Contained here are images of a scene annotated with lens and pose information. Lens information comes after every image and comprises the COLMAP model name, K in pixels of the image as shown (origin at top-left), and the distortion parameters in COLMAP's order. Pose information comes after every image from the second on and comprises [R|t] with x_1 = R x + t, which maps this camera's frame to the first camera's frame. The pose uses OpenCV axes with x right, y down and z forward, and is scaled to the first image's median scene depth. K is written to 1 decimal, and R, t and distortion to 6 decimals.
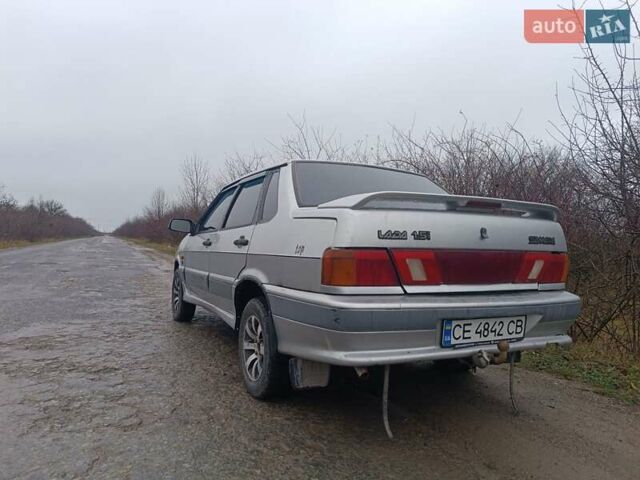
lens RADIAL K [[454.1, 0, 320.0], [0, 454.1, 240.0], [0, 0, 1]] dist [0.024426, -0.009834]
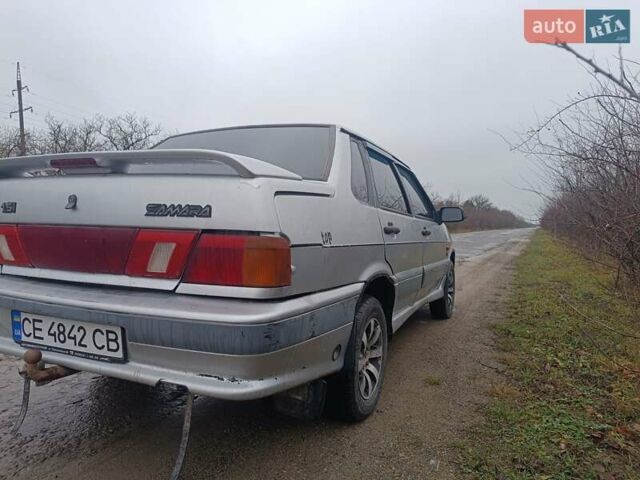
lens RADIAL K [[470.9, 0, 320.0], [0, 470.9, 240.0], [0, 0, 1]] dist [-0.002621, -0.003706]
pose [[0.633246, 0.014425, -0.773816, 1.224813], [-0.002293, 0.999857, 0.016762, 0.033090], [0.773947, -0.008840, 0.633188, 0.851580]]
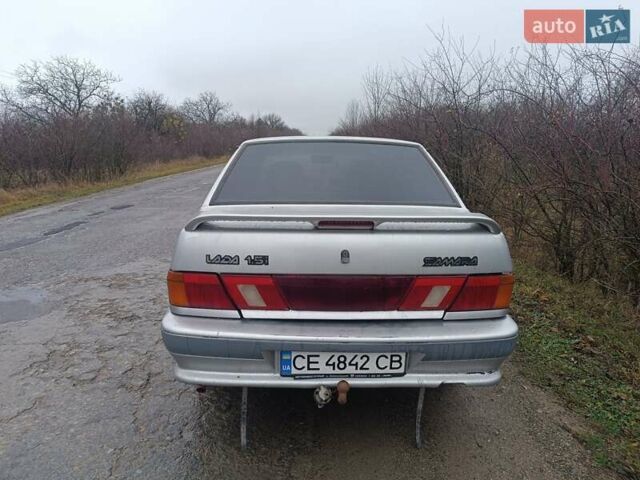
lens RADIAL K [[459.3, 0, 320.0], [0, 459.3, 240.0], [0, 0, 1]] dist [0.007799, -0.001054]
pose [[0.902381, 0.072599, -0.424780, 0.700292], [0.014000, 0.980248, 0.197276, -0.222615], [0.430711, -0.183965, 0.883541, 0.225239]]
